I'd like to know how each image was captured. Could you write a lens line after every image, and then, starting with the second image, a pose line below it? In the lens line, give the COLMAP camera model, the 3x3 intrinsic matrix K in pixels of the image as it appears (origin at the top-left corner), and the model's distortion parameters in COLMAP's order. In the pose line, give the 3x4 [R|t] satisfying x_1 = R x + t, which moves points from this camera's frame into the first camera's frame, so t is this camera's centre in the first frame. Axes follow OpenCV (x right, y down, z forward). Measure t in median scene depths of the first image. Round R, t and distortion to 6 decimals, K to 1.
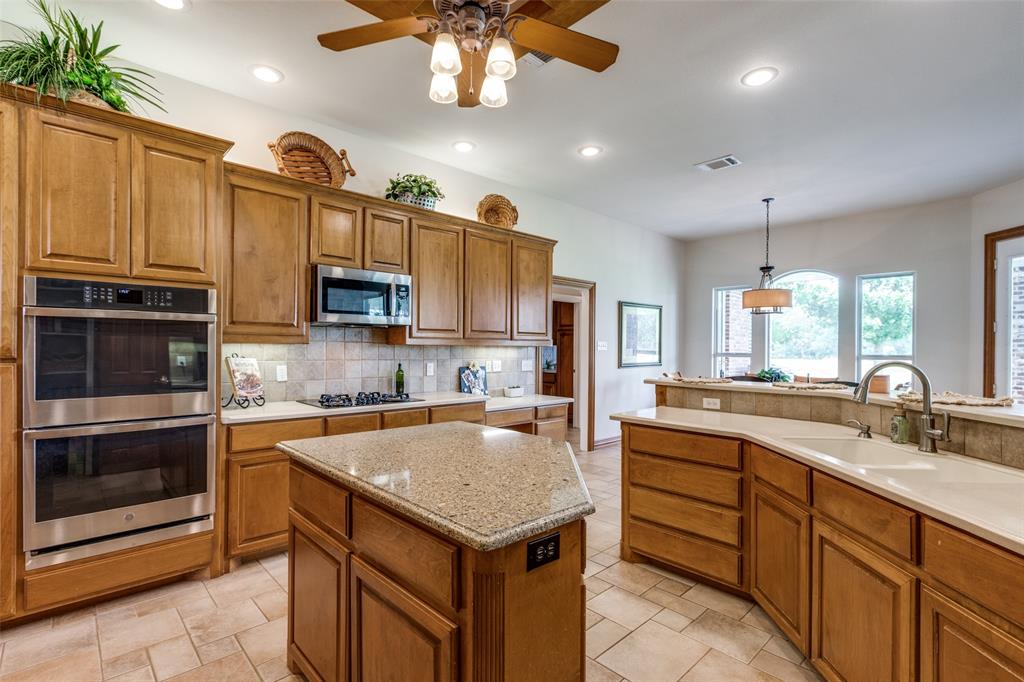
lens RADIAL K [[474.8, 0, 512.1], [0, 474.8, 347.6], [0, 0, 1]] dist [-0.002782, -0.000903]
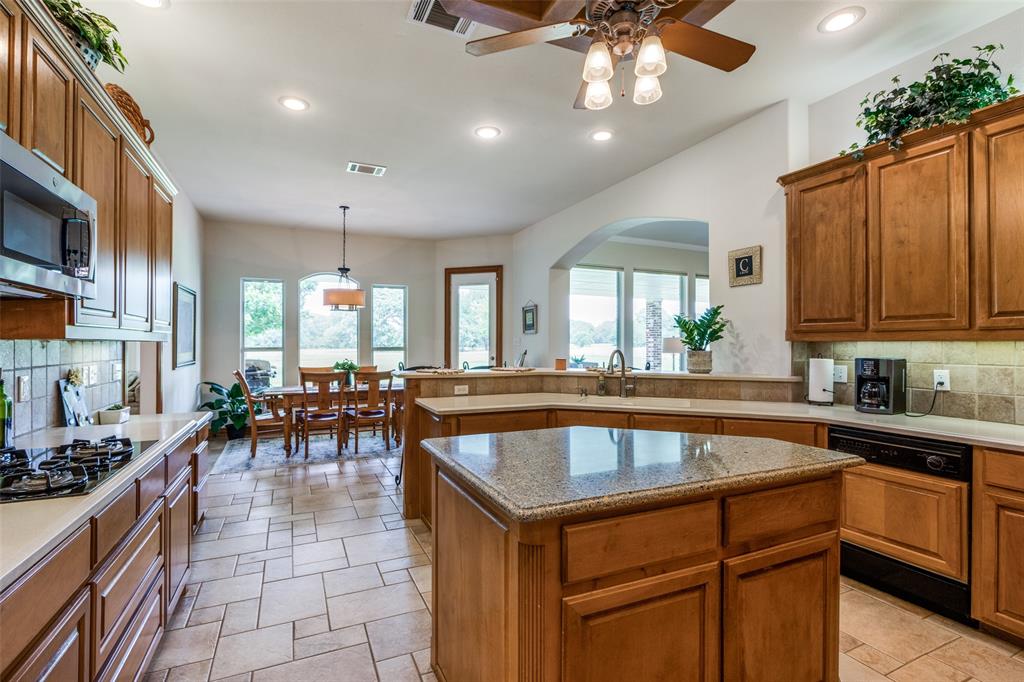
lens RADIAL K [[474.8, 0, 503.1], [0, 474.8, 337.4], [0, 0, 1]] dist [-0.002782, -0.000903]
pose [[0.331696, 0.006710, 0.943363, -0.393663], [-0.001306, 0.999977, -0.006654, -0.002970], [-0.943386, 0.000975, 0.331697, 0.300987]]
